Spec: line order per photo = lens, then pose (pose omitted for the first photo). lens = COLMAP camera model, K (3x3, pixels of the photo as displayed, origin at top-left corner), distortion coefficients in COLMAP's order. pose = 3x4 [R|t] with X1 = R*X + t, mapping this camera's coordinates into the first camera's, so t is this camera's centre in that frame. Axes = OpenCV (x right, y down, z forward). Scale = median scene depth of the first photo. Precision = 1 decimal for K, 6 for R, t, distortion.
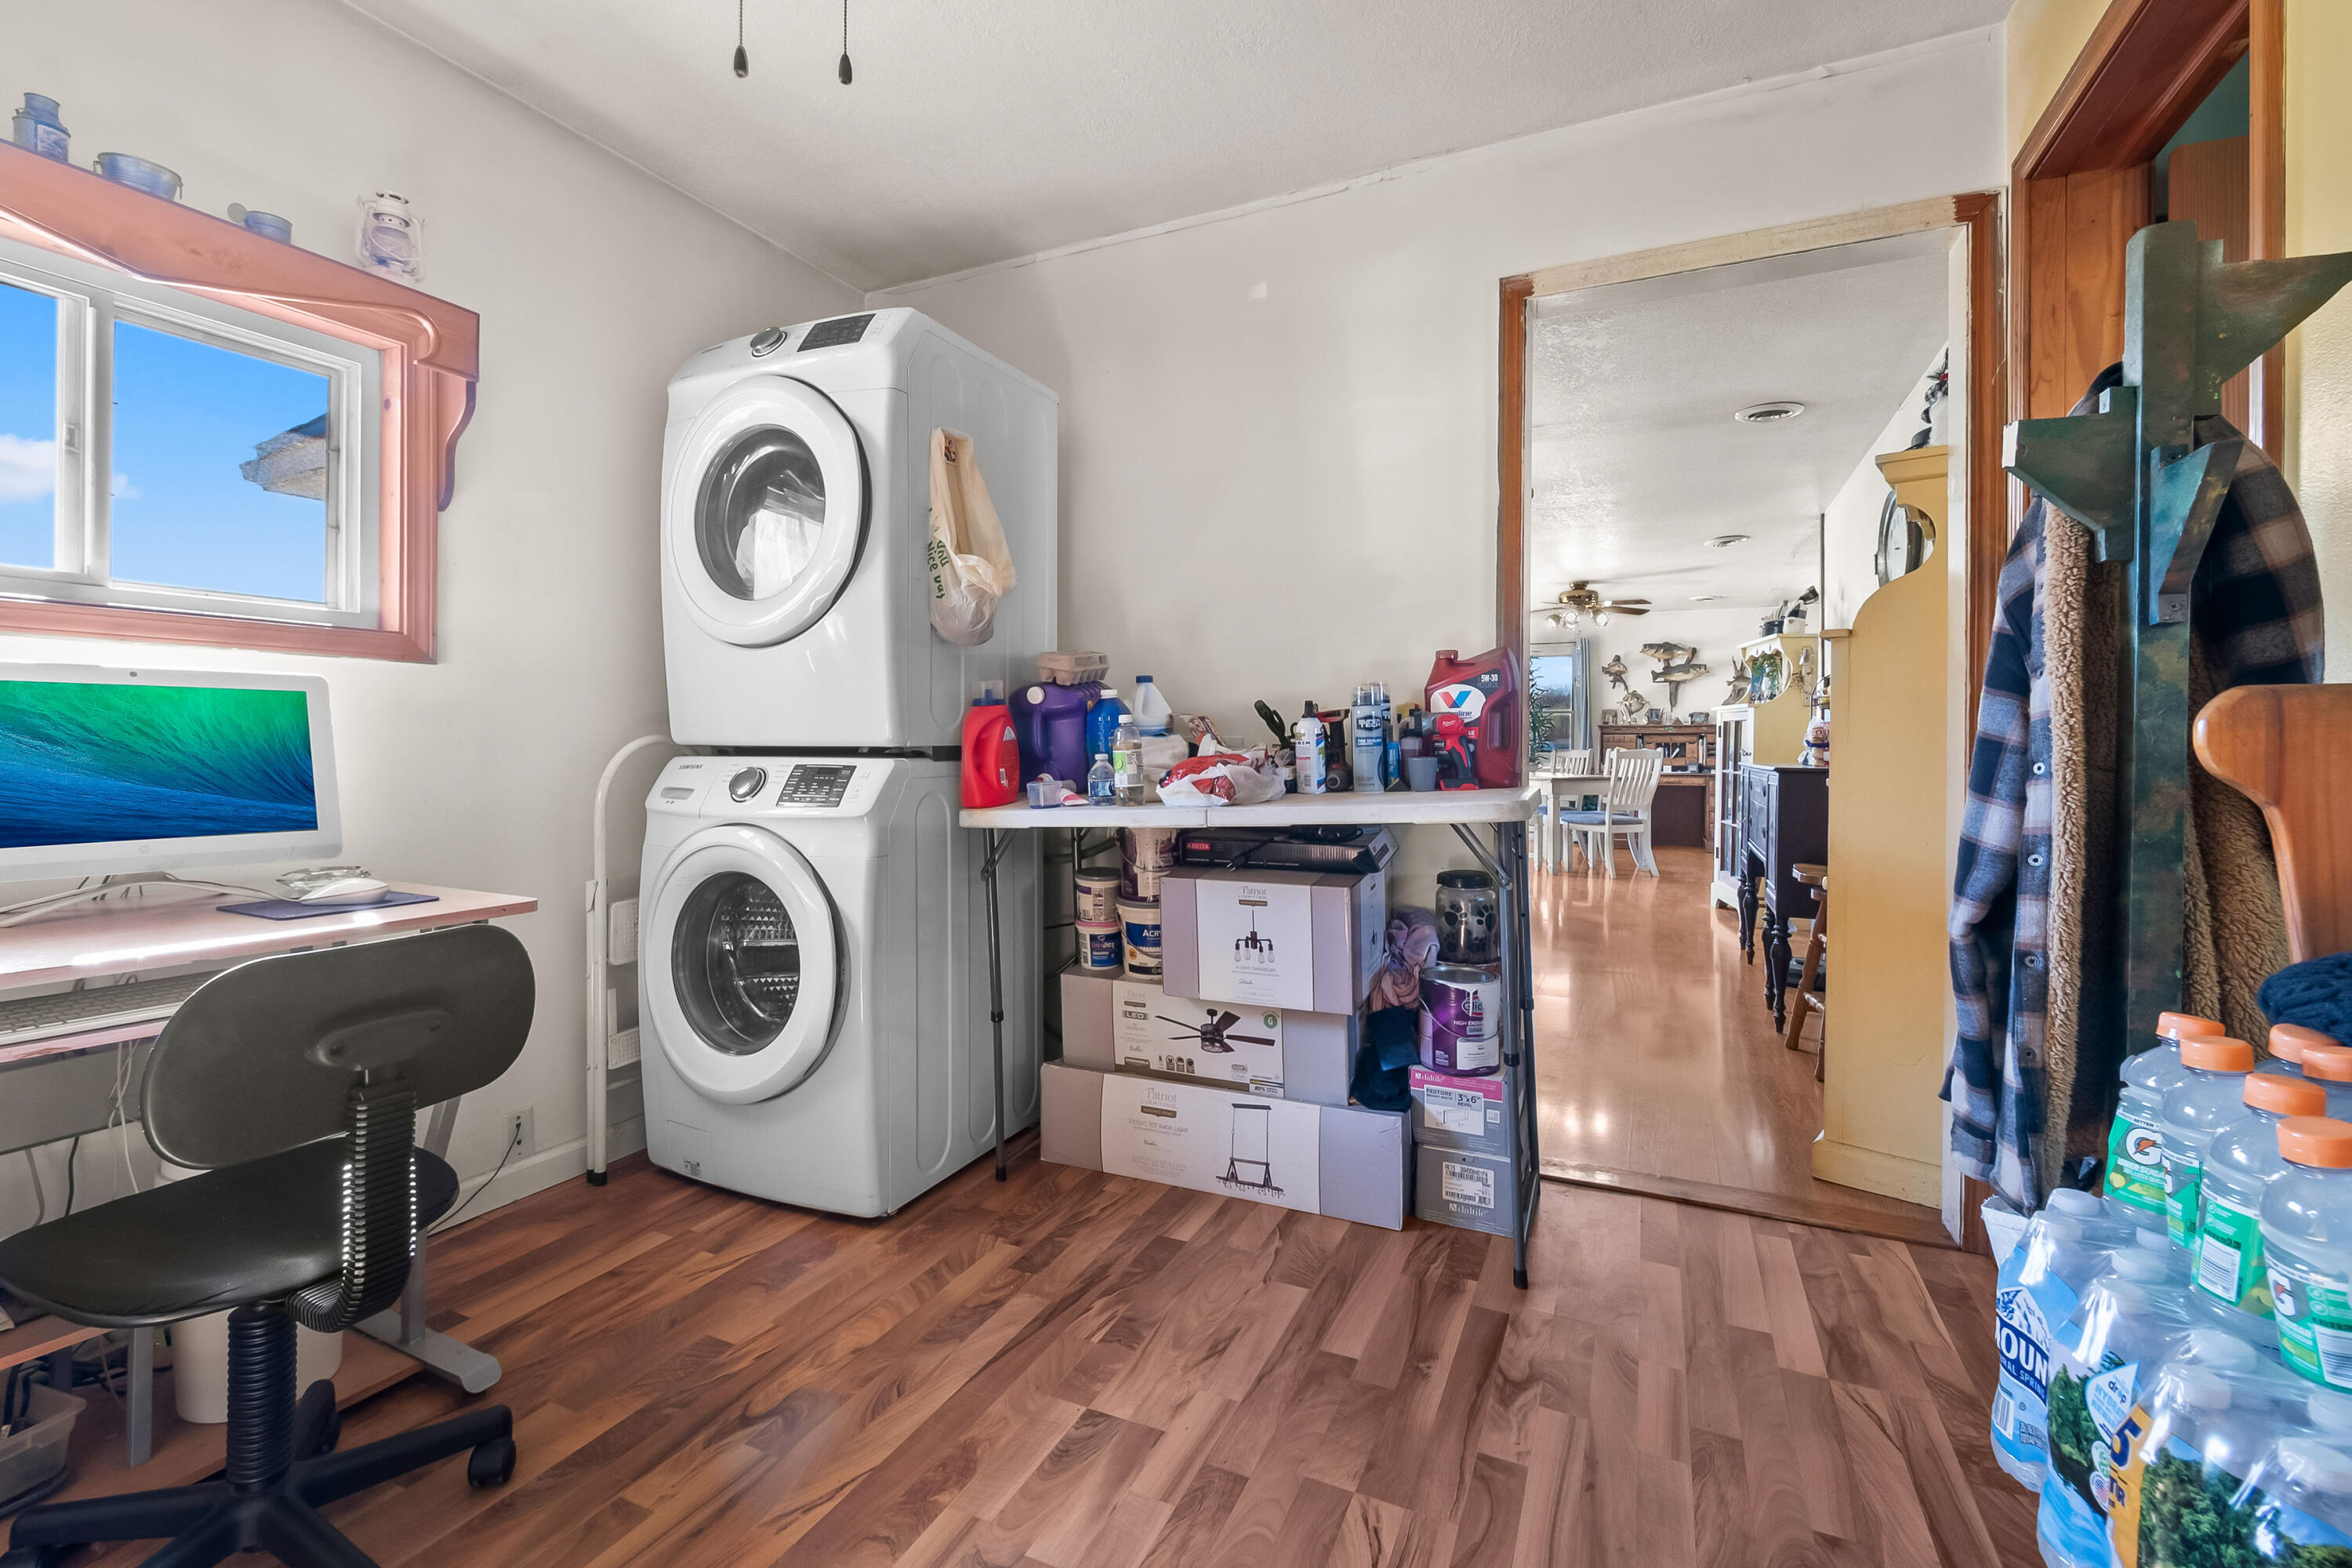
lens RADIAL K [[1081.3, 0, 1139.3], [0, 1081.3, 751.2], [0, 0, 1]] dist [0.010544, -0.001068]
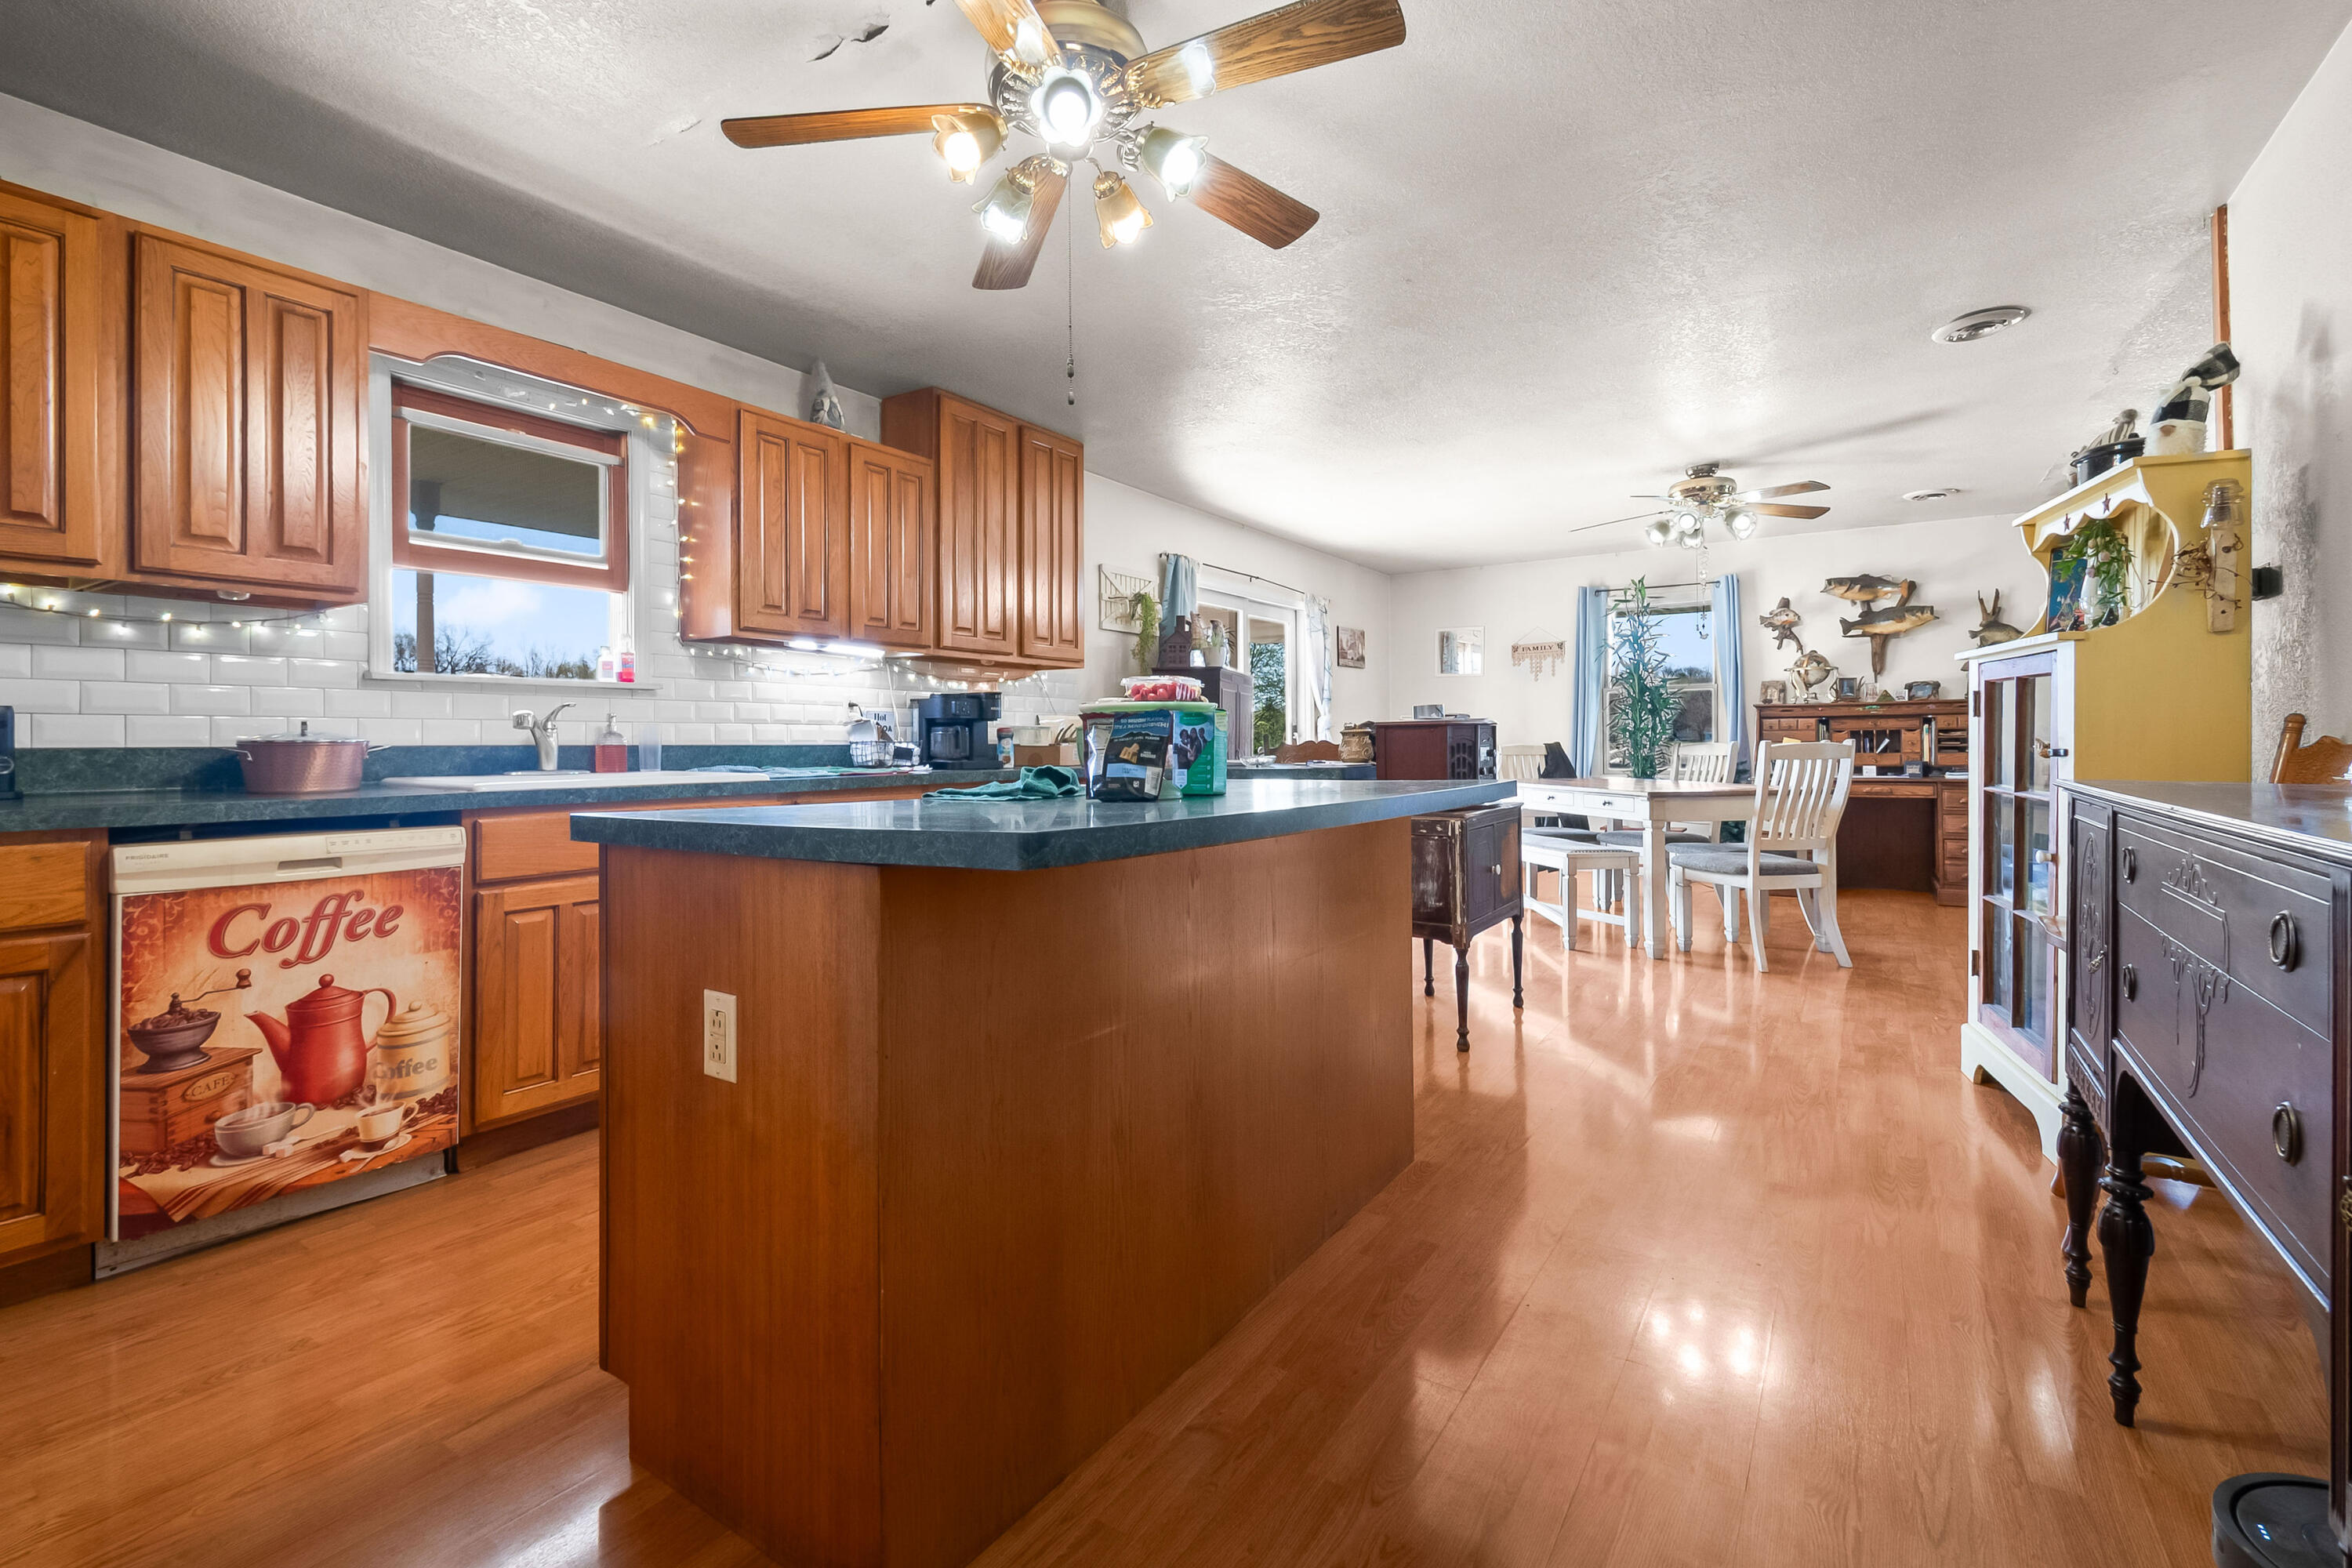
lens RADIAL K [[1081.3, 0, 1158.8], [0, 1081.3, 741.0], [0, 0, 1]] dist [0.010544, -0.001068]
pose [[0.990970, -0.012689, -0.133479, 0.195770], [0.011776, 0.999902, -0.007624, -0.001860], [0.133563, 0.005983, 0.991022, 0.384662]]
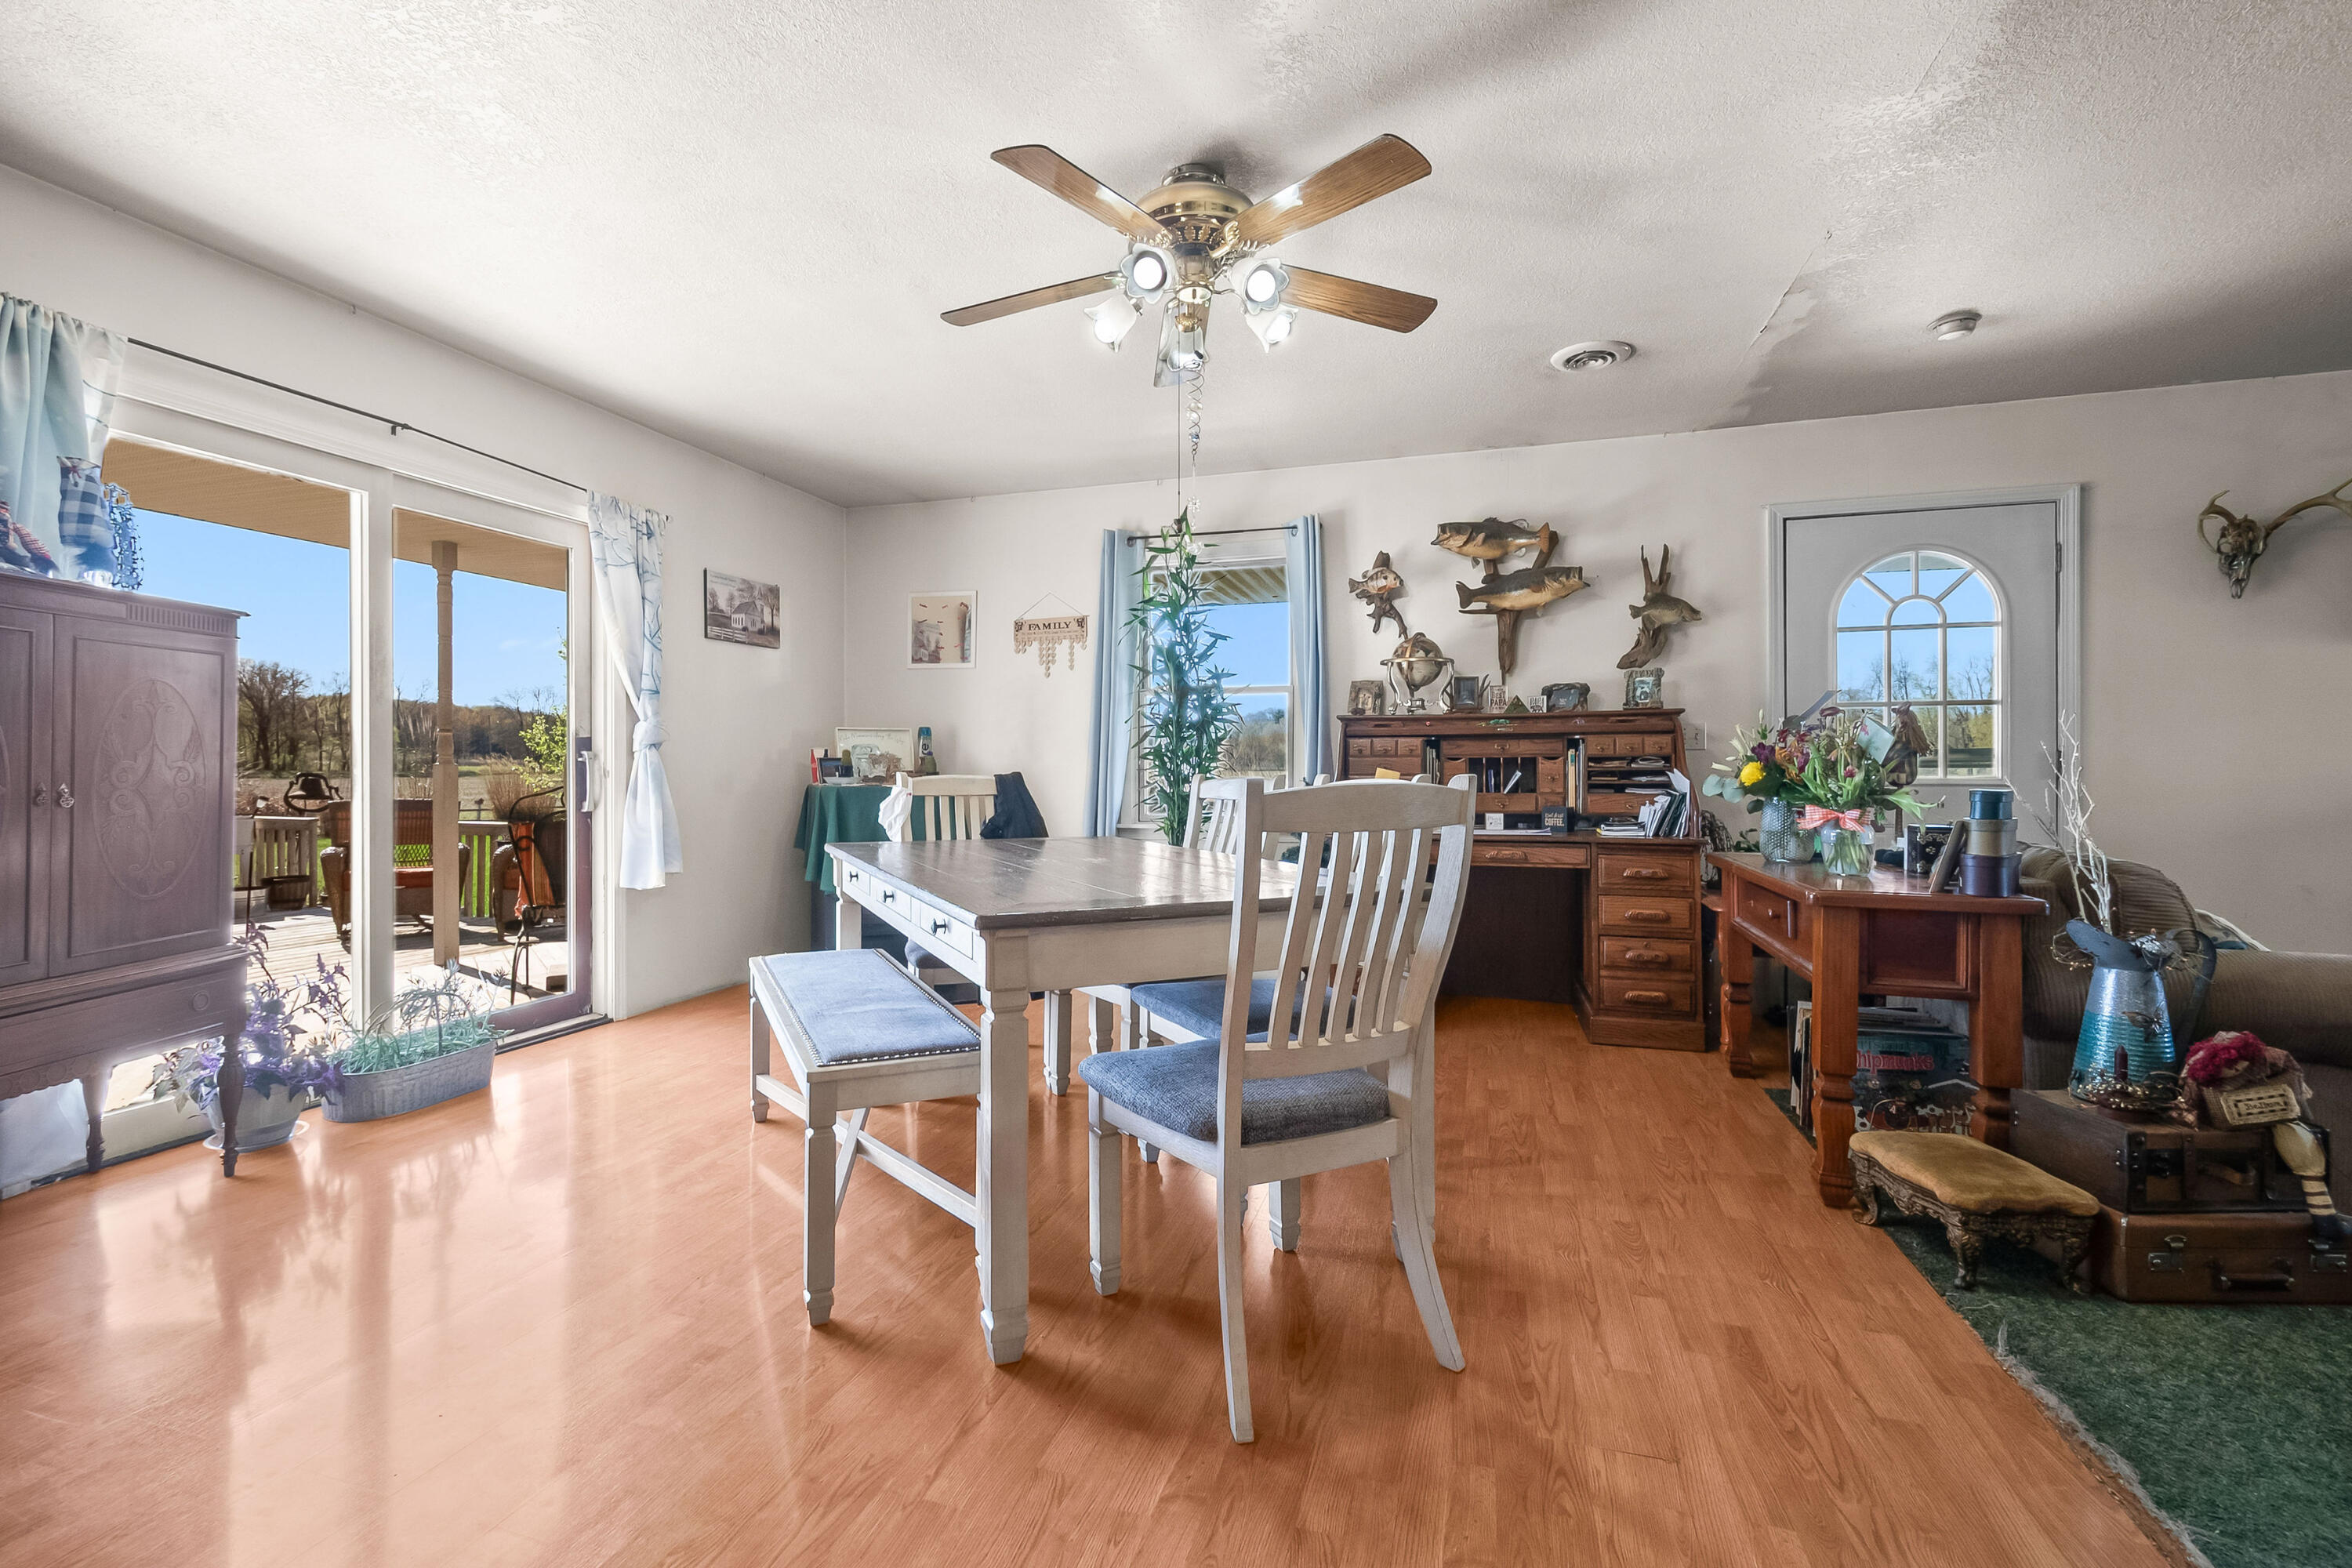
lens RADIAL K [[1081.3, 0, 1168.0], [0, 1081.3, 767.6], [0, 0, 1]] dist [0.010544, -0.001068]
pose [[0.987431, -0.003133, 0.158017, 0.373885], [0.003808, 0.999985, -0.003966, -0.003620], [-0.158002, 0.004518, 0.987428, 0.765586]]
